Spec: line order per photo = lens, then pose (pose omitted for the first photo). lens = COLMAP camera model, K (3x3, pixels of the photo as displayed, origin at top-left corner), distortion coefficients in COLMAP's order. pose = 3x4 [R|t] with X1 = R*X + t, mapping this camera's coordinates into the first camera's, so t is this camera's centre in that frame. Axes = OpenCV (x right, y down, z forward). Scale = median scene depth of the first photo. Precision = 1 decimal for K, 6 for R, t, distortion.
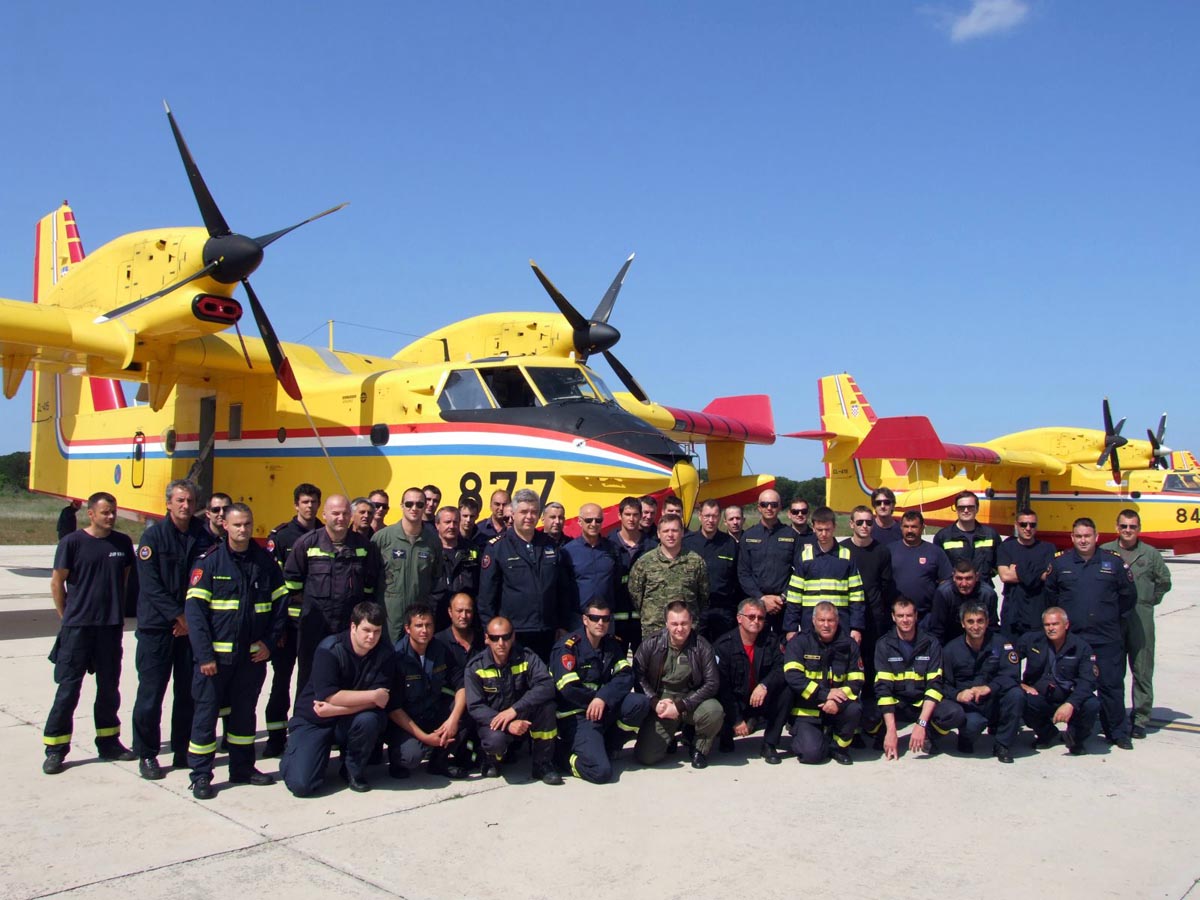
lens RADIAL K [[942.6, 0, 594.9], [0, 942.6, 451.1], [0, 0, 1]] dist [-0.112604, 0.054984]
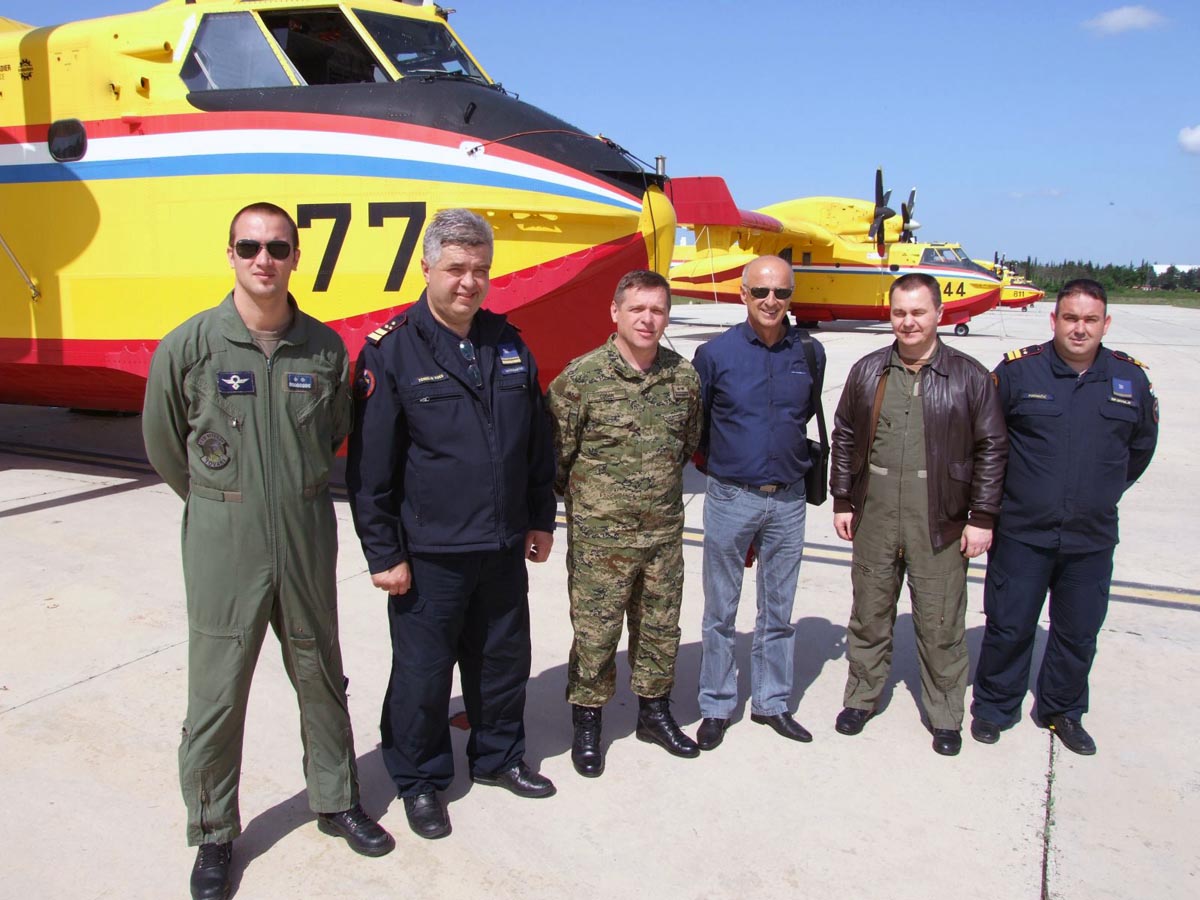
lens RADIAL K [[942.6, 0, 610.6], [0, 942.6, 441.3], [0, 0, 1]] dist [-0.112604, 0.054984]
pose [[0.953305, -0.054501, 0.297052, -0.046568], [-0.014607, 0.974111, 0.225598, 0.014369], [-0.301657, -0.219403, 0.927828, 0.187711]]
